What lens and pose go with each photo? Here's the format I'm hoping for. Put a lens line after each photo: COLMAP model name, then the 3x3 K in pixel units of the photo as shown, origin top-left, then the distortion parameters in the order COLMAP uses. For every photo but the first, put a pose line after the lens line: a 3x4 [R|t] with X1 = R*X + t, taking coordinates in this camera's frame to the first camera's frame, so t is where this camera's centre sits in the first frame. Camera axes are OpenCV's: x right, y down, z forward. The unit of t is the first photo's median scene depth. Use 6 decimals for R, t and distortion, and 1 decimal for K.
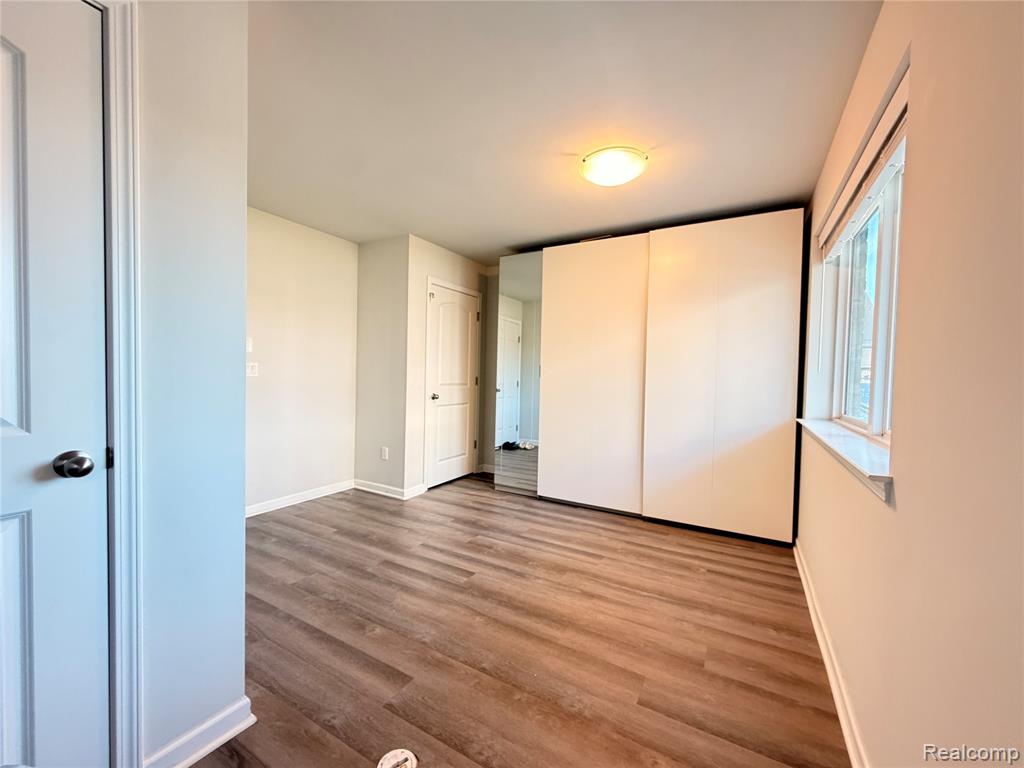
lens RADIAL K [[410.3, 0, 510.3], [0, 410.3, 387.7], [0, 0, 1]] dist [0.001132, 0.000212]
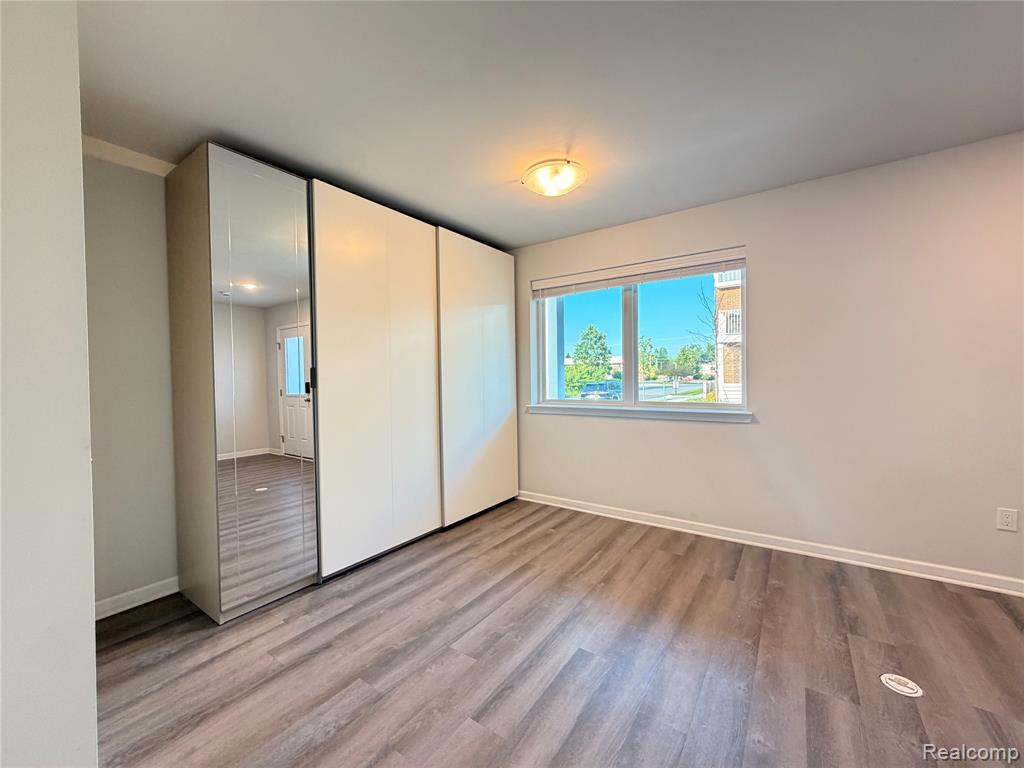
lens RADIAL K [[410.3, 0, 510.8], [0, 410.3, 381.2], [0, 0, 1]] dist [0.001132, 0.000212]
pose [[0.088067, -0.032933, 0.995570, -0.755740], [0.048048, 0.998430, 0.028777, -0.055094], [-0.994955, 0.045301, 0.089512, 0.952220]]
